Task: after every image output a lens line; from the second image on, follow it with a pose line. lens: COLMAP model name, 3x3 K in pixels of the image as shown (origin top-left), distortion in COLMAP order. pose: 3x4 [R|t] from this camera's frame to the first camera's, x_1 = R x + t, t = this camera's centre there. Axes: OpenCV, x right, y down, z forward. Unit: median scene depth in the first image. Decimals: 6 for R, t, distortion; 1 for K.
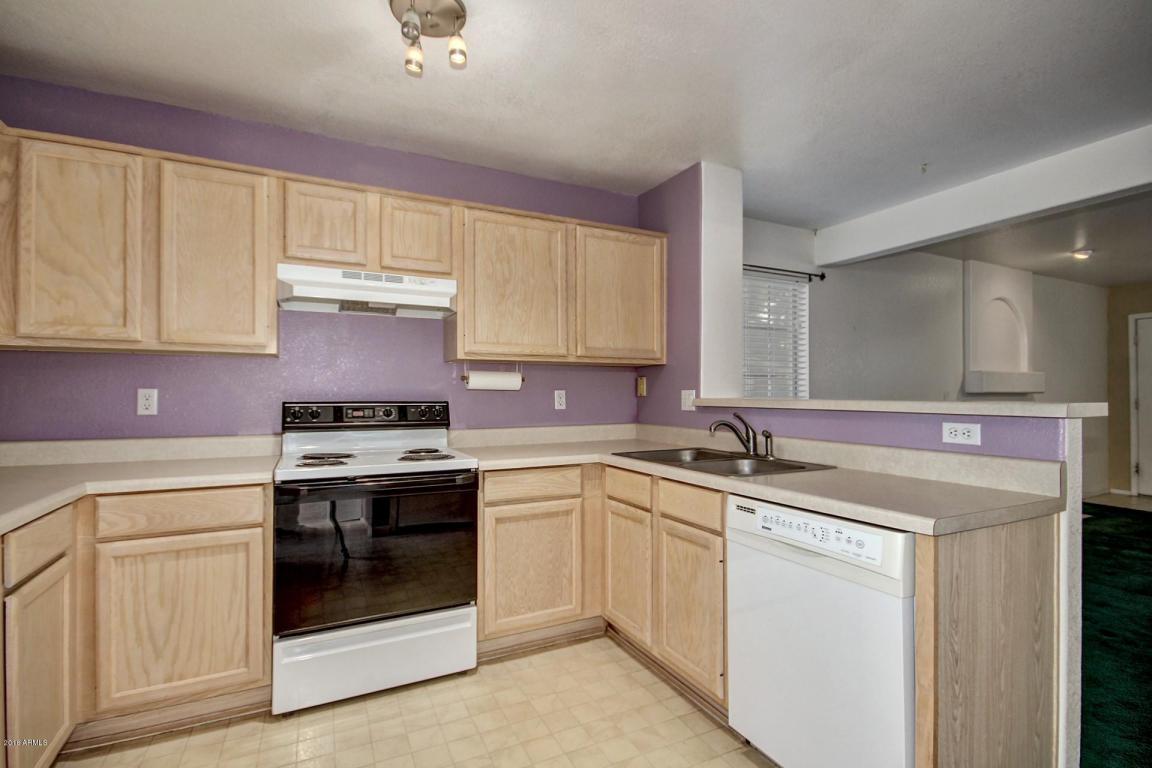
lens RADIAL K [[536.8, 0, 574.2], [0, 536.8, 388.6], [0, 0, 1]] dist [0.001028, -0.000164]
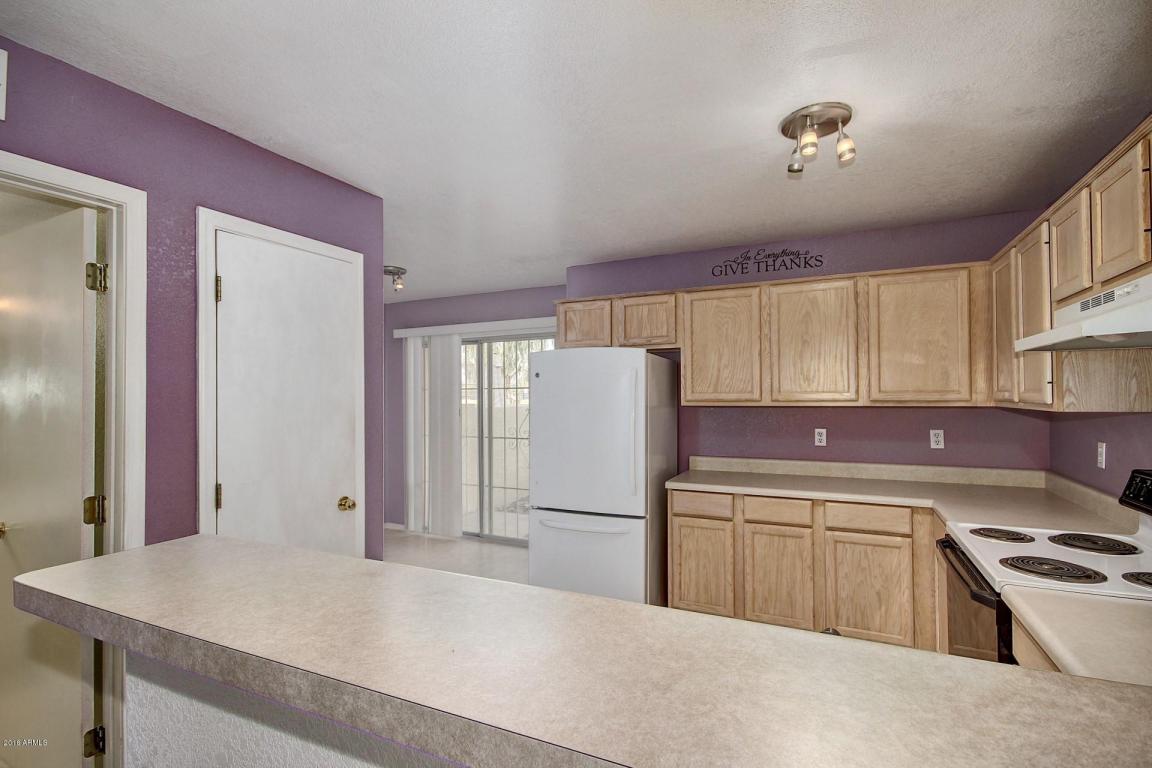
lens RADIAL K [[536.8, 0, 587.0], [0, 536.8, 391.3], [0, 0, 1]] dist [0.001028, -0.000164]
pose [[-0.780006, -0.005330, -0.625749, 0.566045], [0.005220, 0.999874, -0.015023, -0.080776], [0.625750, -0.014984, -0.779880, 1.096606]]
